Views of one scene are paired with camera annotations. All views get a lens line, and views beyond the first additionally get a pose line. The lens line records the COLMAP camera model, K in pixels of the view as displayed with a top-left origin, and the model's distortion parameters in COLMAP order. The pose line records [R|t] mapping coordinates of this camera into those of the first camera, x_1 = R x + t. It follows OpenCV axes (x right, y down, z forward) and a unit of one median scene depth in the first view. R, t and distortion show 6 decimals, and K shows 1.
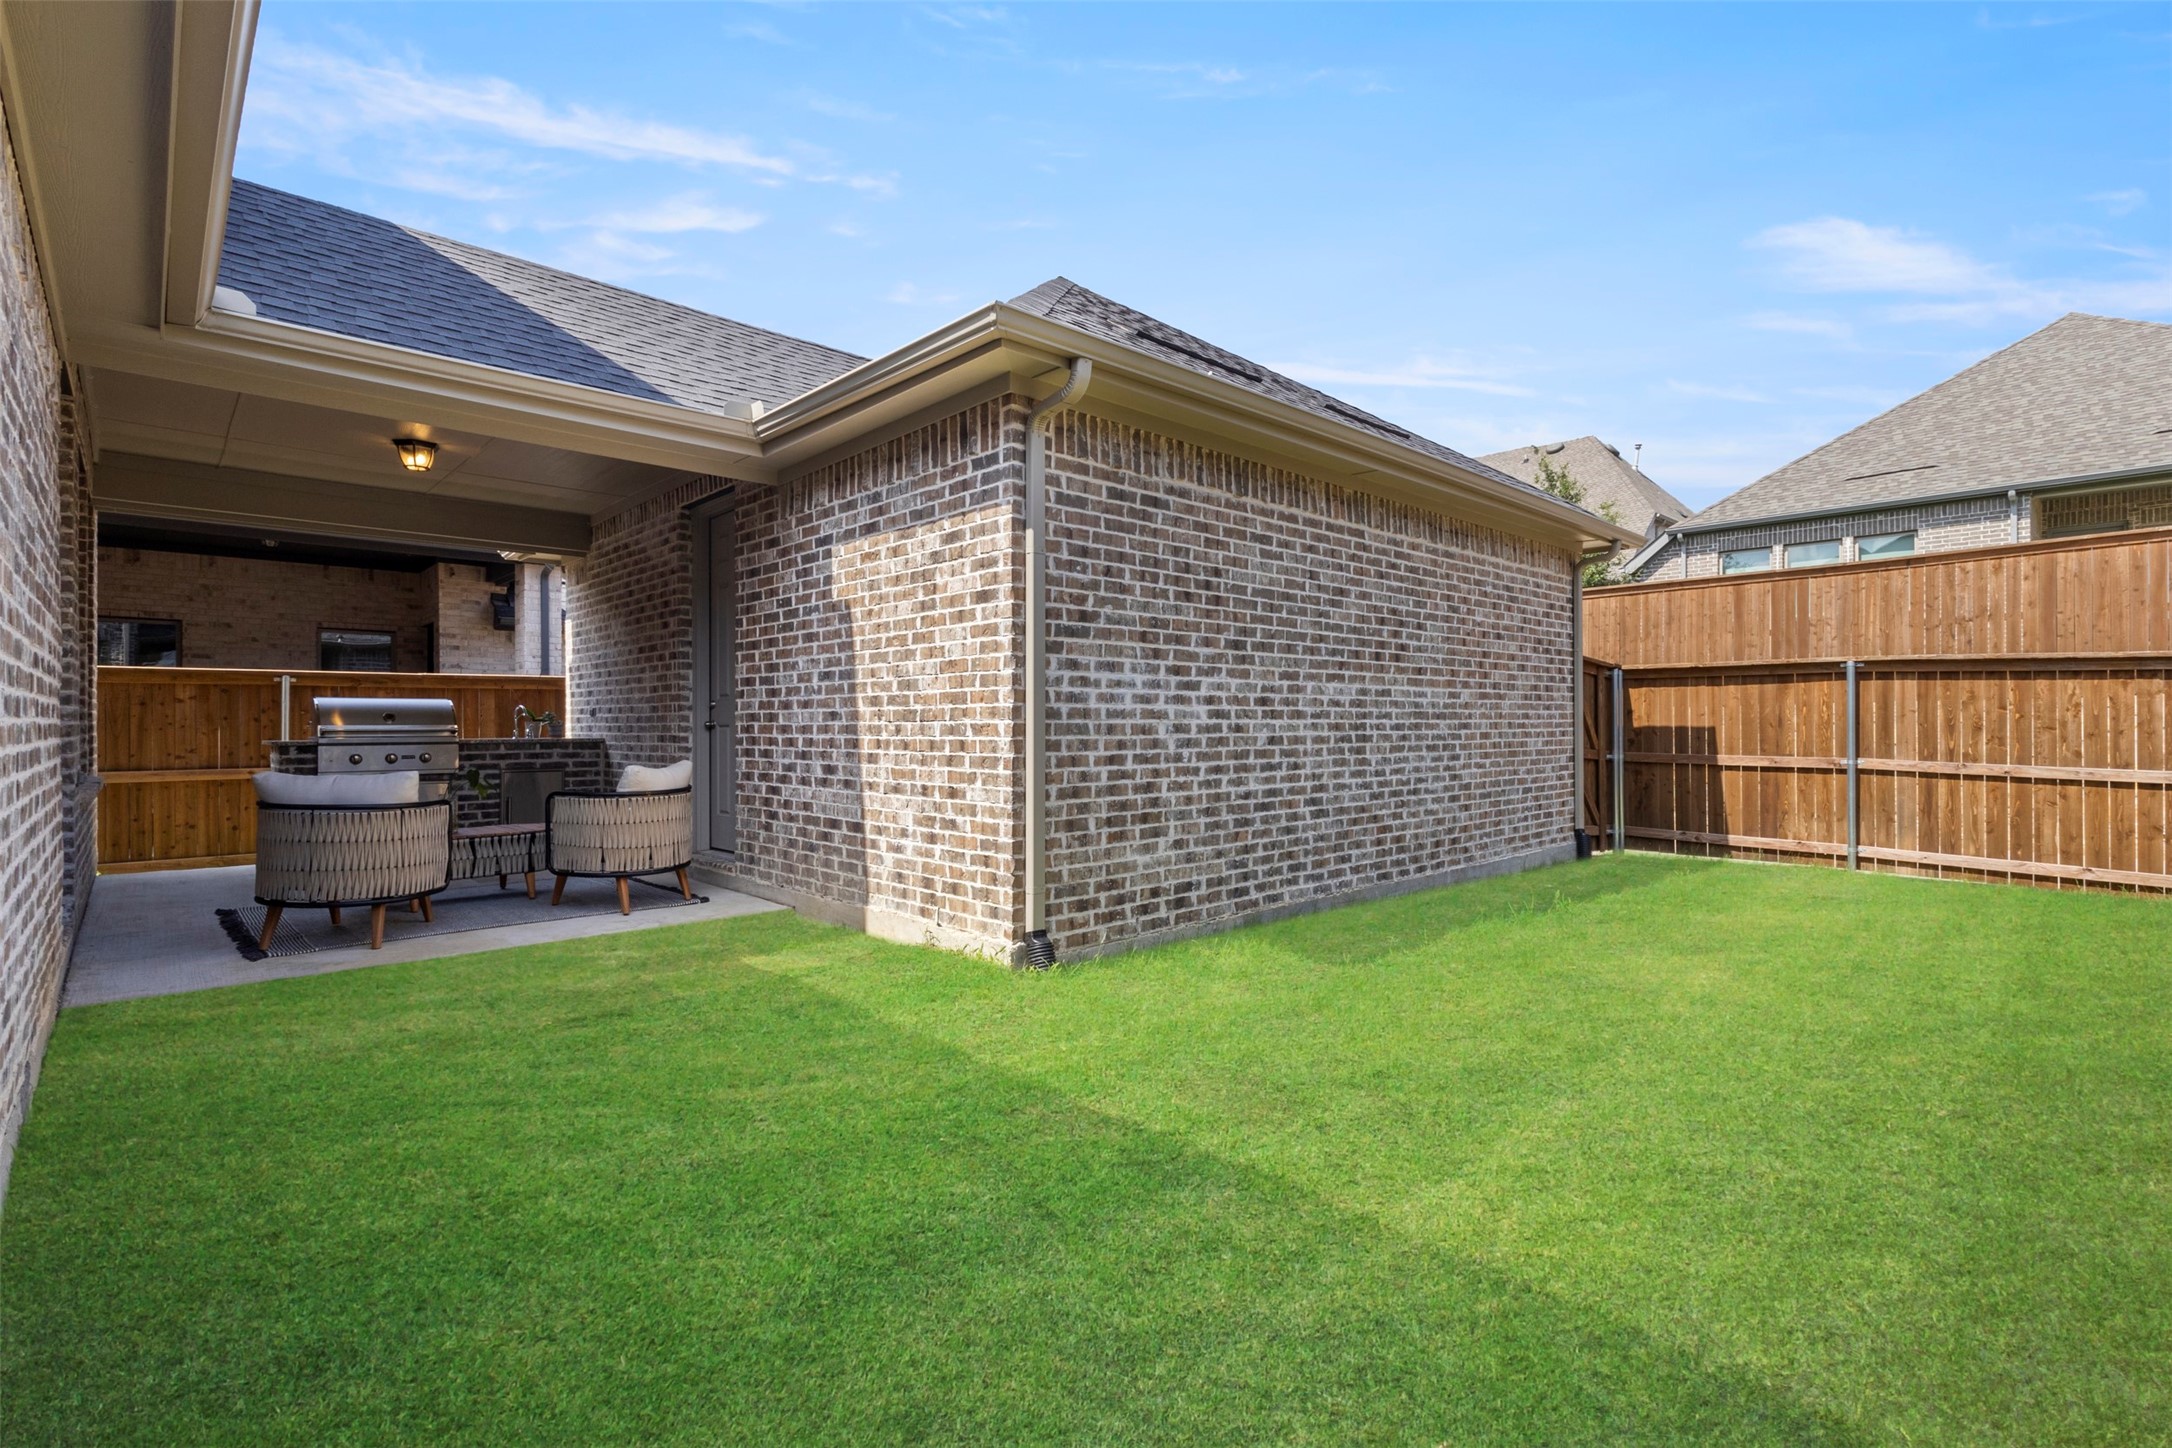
lens RADIAL K [[1008.5, 0, 1086.4], [0, 1008.5, 718.9], [0, 0, 1]] dist [0.017217, -0.000062]
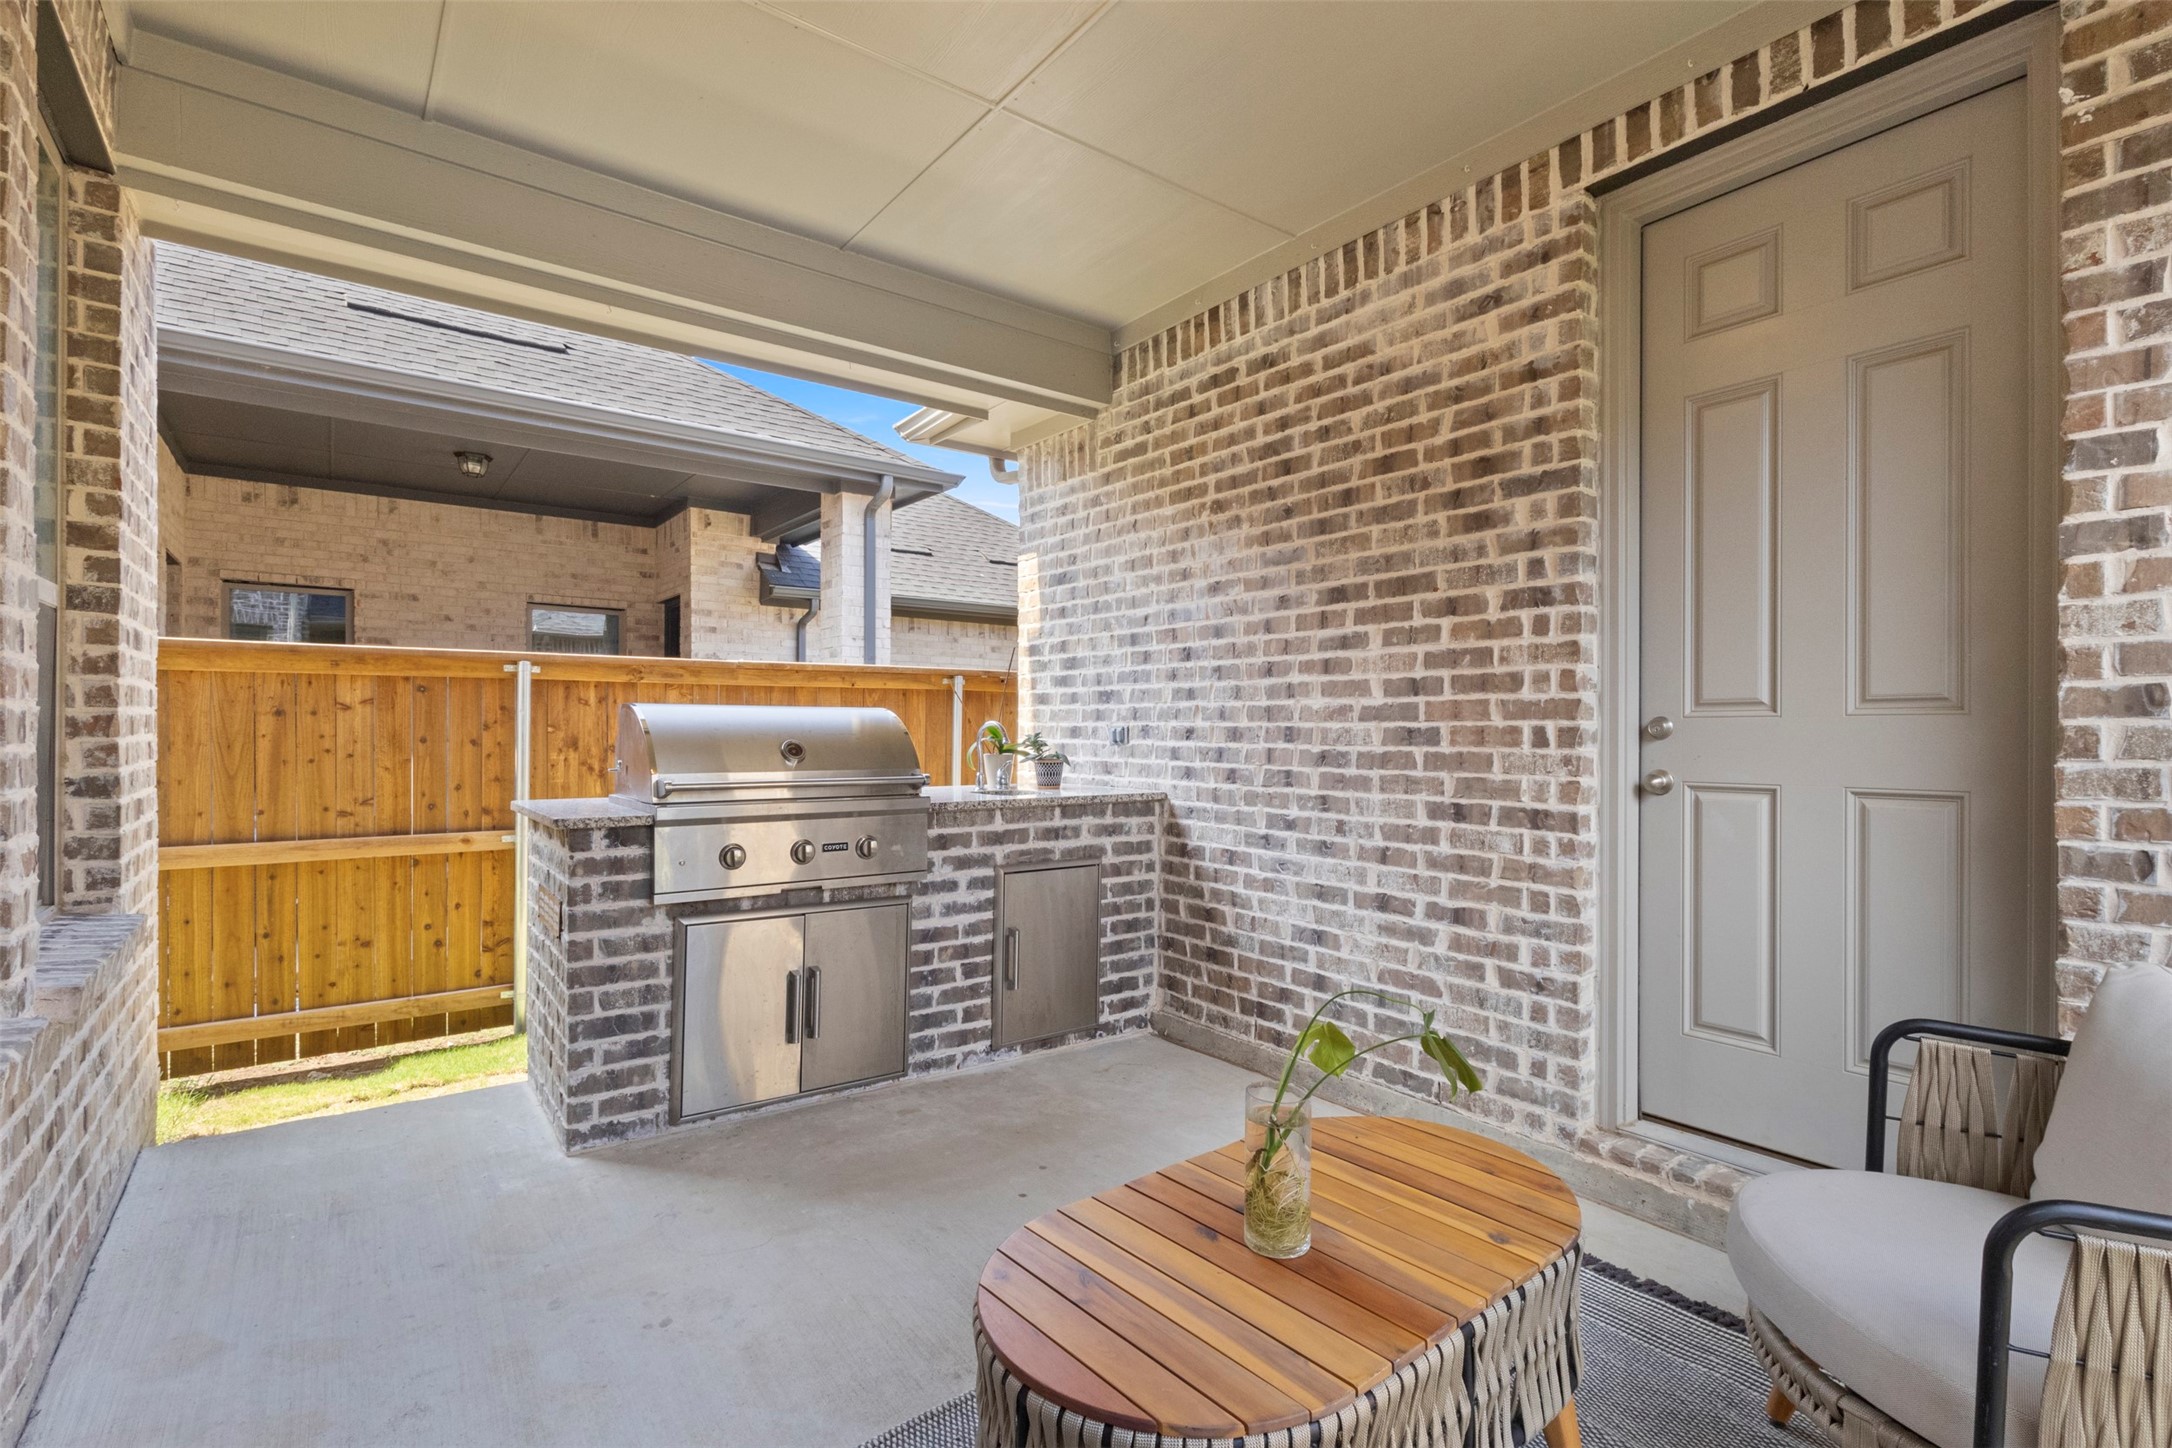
lens RADIAL K [[1008.5, 0, 1085.6], [0, 1008.5, 731.8], [0, 0, 1]] dist [0.017217, -0.000062]
pose [[0.994596, 0.008170, -0.103500, -0.447285], [-0.007335, 0.999937, 0.008442, -0.012173], [0.103562, -0.007637, 0.994594, 0.511410]]
